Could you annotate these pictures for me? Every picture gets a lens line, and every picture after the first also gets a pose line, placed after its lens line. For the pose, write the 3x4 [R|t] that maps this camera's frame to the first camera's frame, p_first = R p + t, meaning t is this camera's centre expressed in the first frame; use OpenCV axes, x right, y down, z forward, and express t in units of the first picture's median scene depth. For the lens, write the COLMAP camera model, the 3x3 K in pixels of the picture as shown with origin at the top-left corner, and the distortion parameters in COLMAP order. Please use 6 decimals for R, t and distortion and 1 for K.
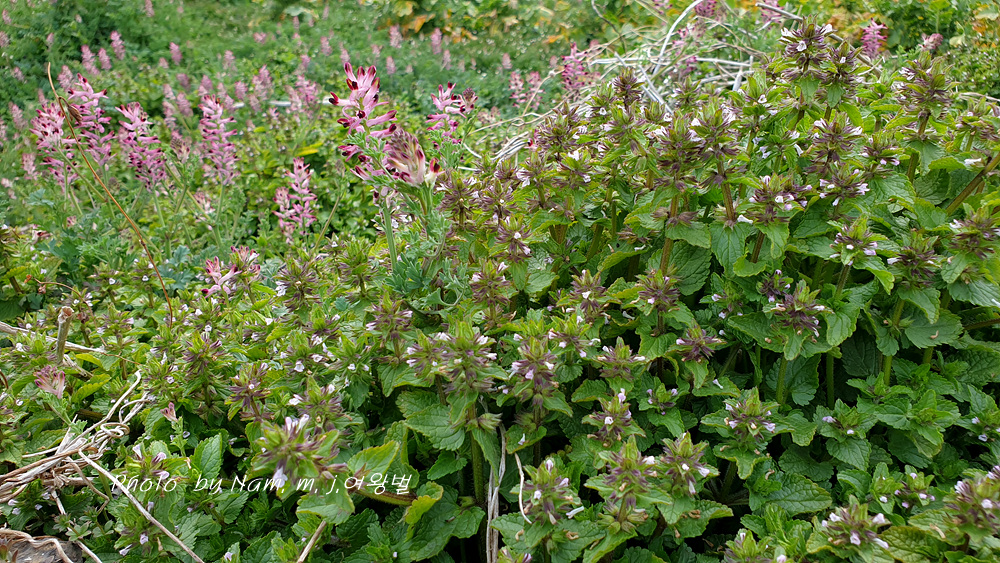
lens RADIAL K [[752.8, 0, 502.6], [0, 752.8, 280.2], [0, 0, 1]] dist [0.099283, -0.189674]
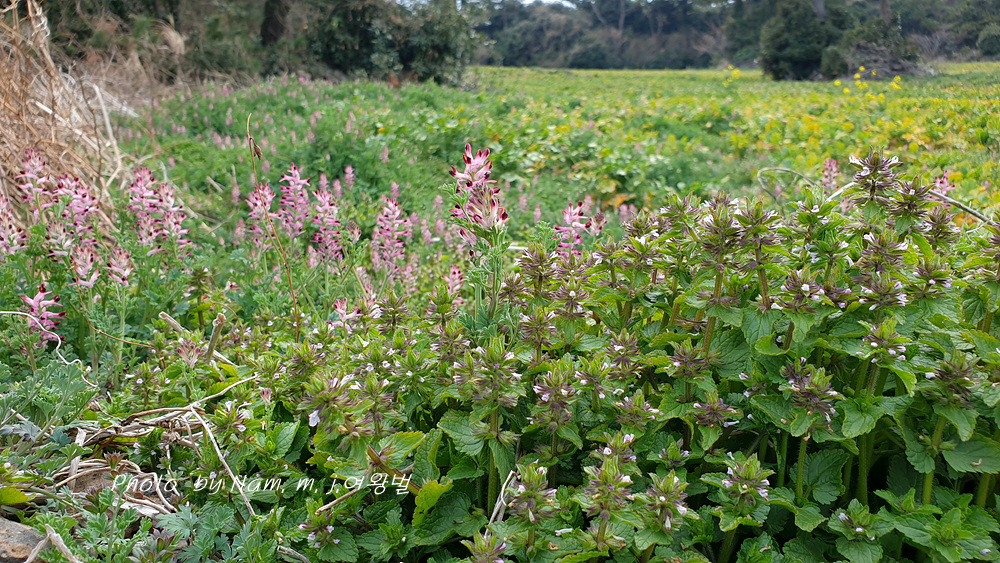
lens RADIAL K [[746.9, 0, 499.7], [0, 746.9, 297.7], [0, 0, 1]] dist [0.025532, -0.007080]
pose [[0.957413, 0.155172, -0.243477, 0.183418], [-0.199869, 0.964773, -0.171069, 0.156169], [0.208355, 0.212447, 0.954701, -0.095930]]
